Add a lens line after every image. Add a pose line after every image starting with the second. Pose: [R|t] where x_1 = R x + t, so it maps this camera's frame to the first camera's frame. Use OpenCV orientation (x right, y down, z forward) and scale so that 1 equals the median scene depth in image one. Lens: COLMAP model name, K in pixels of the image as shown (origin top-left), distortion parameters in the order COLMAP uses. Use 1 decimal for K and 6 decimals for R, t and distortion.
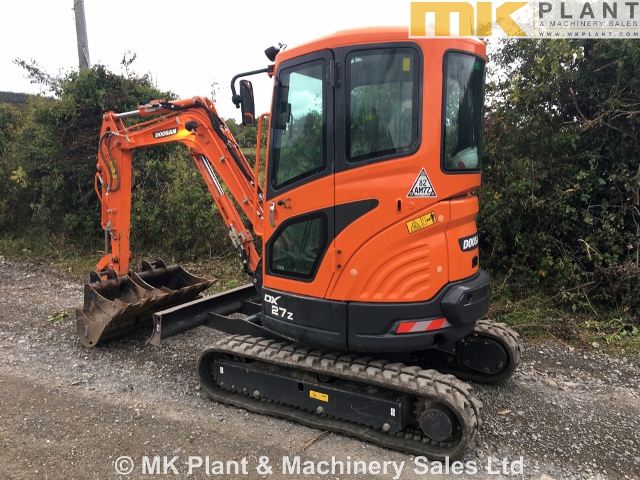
lens RADIAL K [[556.8, 0, 320.0], [0, 556.8, 240.0], [0, 0, 1]] dist [0.070502, -0.114222]
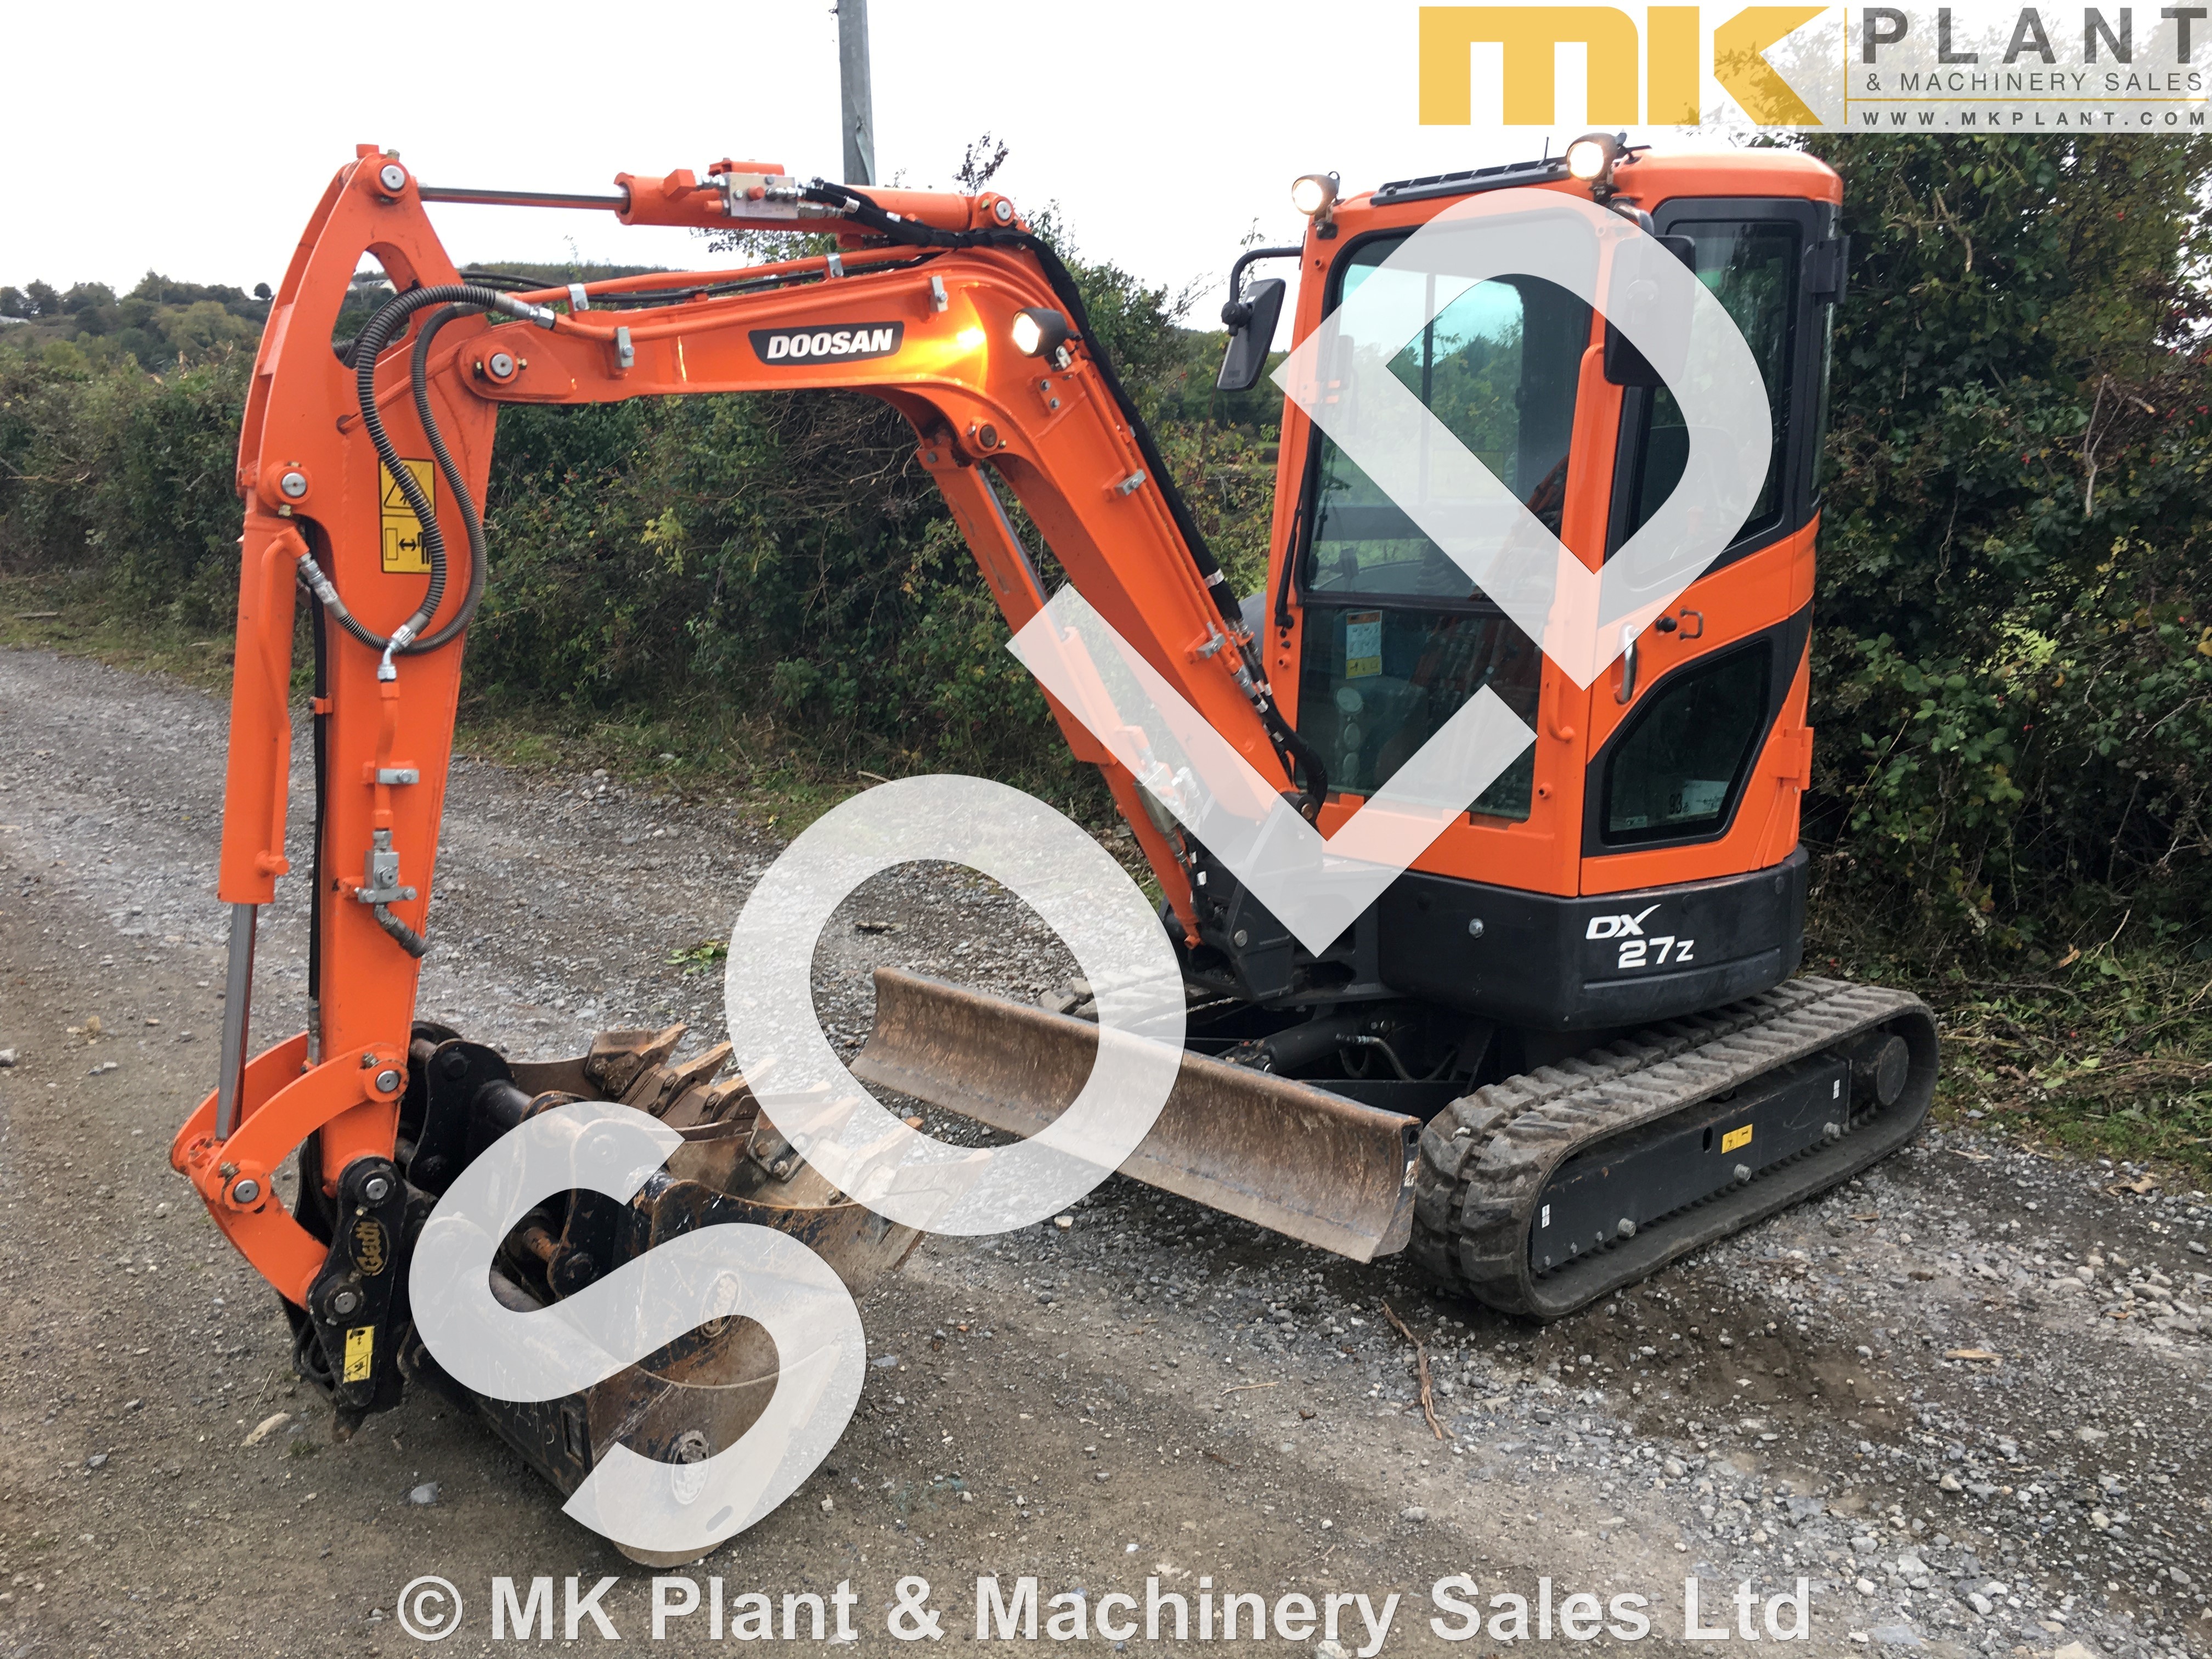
lens RADIAL K [[1921.9, 0, 1057.8], [0, 1921.9, 834.1], [0, 0, 1]] dist [0.074819, -0.118731]
pose [[0.948094, 0.069276, -0.310354, 0.098201], [-0.059789, 0.997410, 0.039990, 0.006621], [0.312320, -0.019358, 0.949780, -0.026425]]
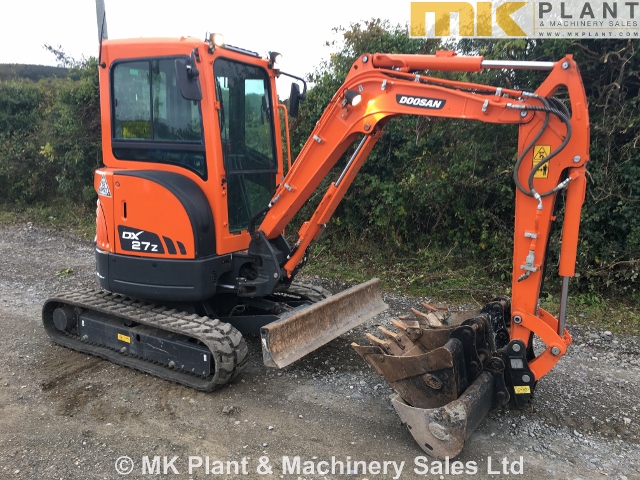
lens RADIAL K [[559.6, 0, 311.9], [0, 559.6, 243.3], [0, 0, 1]] dist [0.065881, -0.118329]
pose [[0.996081, 0.028273, -0.083801, 0.158298], [-0.024805, 0.998804, 0.042133, 0.015583], [0.084892, -0.039889, 0.995591, -0.133807]]
